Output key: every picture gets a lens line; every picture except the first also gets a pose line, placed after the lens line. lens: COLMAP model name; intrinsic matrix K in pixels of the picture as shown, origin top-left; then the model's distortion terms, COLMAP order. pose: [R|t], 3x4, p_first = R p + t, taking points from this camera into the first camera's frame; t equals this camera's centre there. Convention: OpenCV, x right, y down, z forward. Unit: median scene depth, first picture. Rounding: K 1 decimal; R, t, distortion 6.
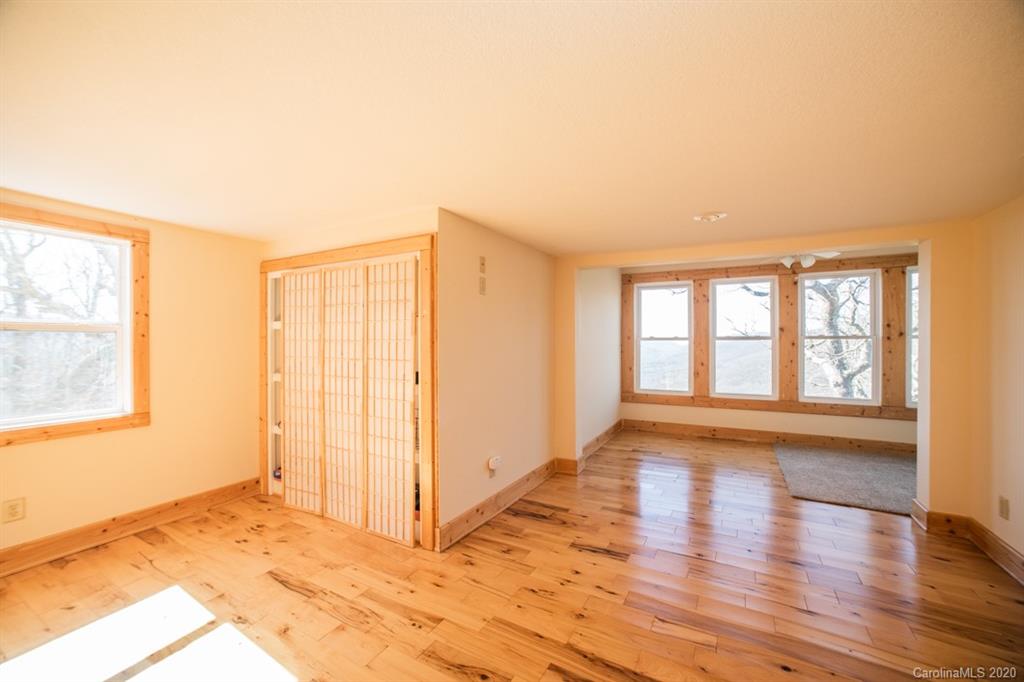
lens RADIAL K [[413.0, 0, 514.8], [0, 413.0, 340.3], [0, 0, 1]] dist [-0.036781, 0.011142]
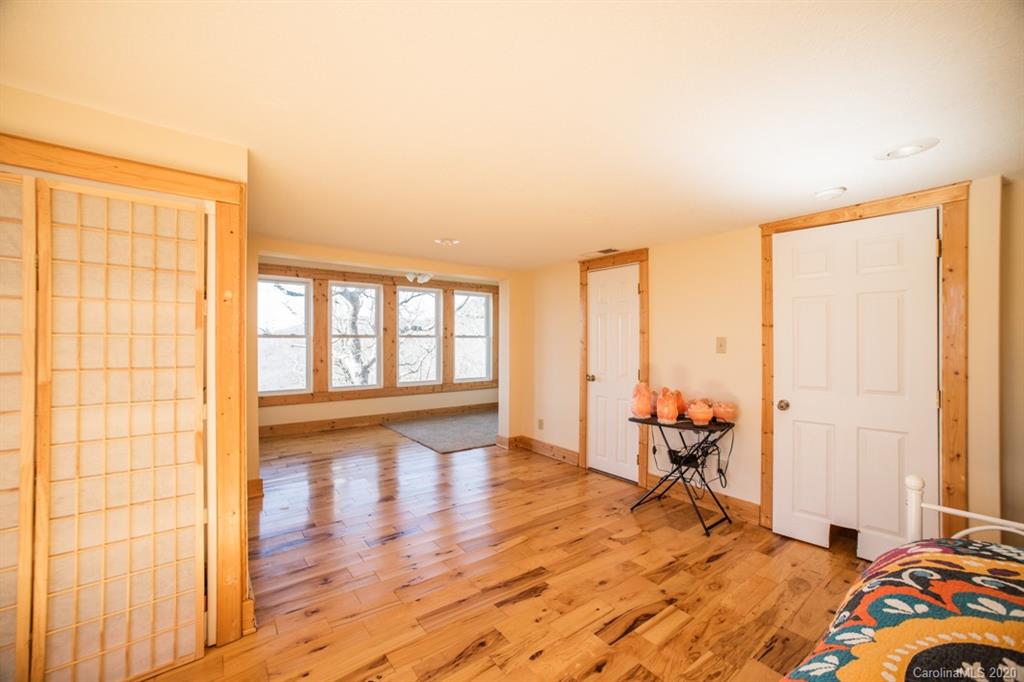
lens RADIAL K [[413.0, 0, 515.4], [0, 413.0, 341.0], [0, 0, 1]] dist [-0.036781, 0.011142]
pose [[0.396403, -0.000791, 0.918076, -0.490128], [-0.004989, 0.999983, 0.003015, 0.002947], [-0.918063, -0.005776, 0.396392, 0.226760]]
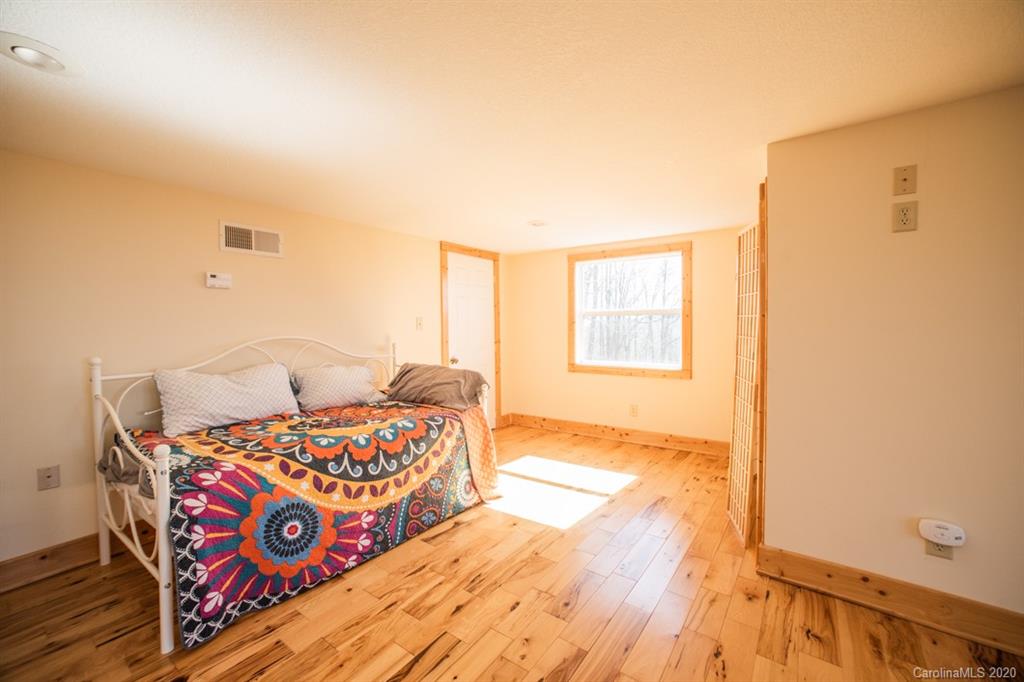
lens RADIAL K [[413.0, 0, 509.9], [0, 413.0, 341.9], [0, 0, 1]] dist [-0.036781, 0.011142]
pose [[-0.124852, 0.038307, -0.991436, 0.499301], [0.007603, 0.999262, 0.037652, 0.016423], [0.992146, -0.002837, -0.125051, 0.459585]]
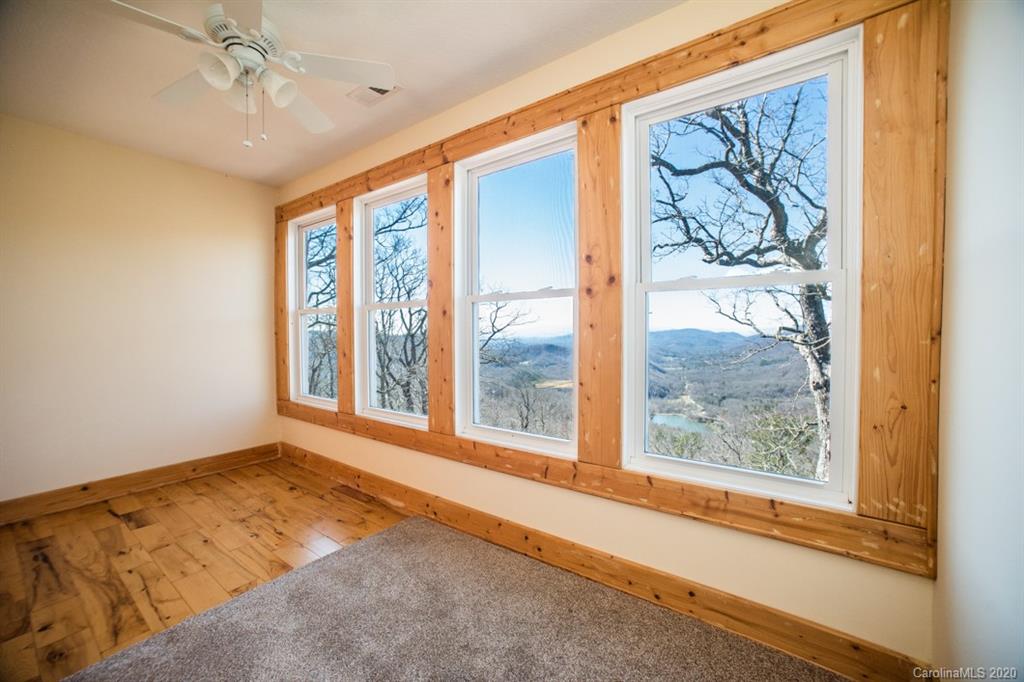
lens RADIAL K [[413.0, 0, 510.8], [0, 413.0, 336.9], [0, 0, 1]] dist [-0.036781, 0.011142]
pose [[0.989985, -0.001708, -0.141164, 1.231088], [0.003543, 0.999912, 0.012750, 0.046378], [0.141130, -0.013122, 0.989904, 0.796735]]
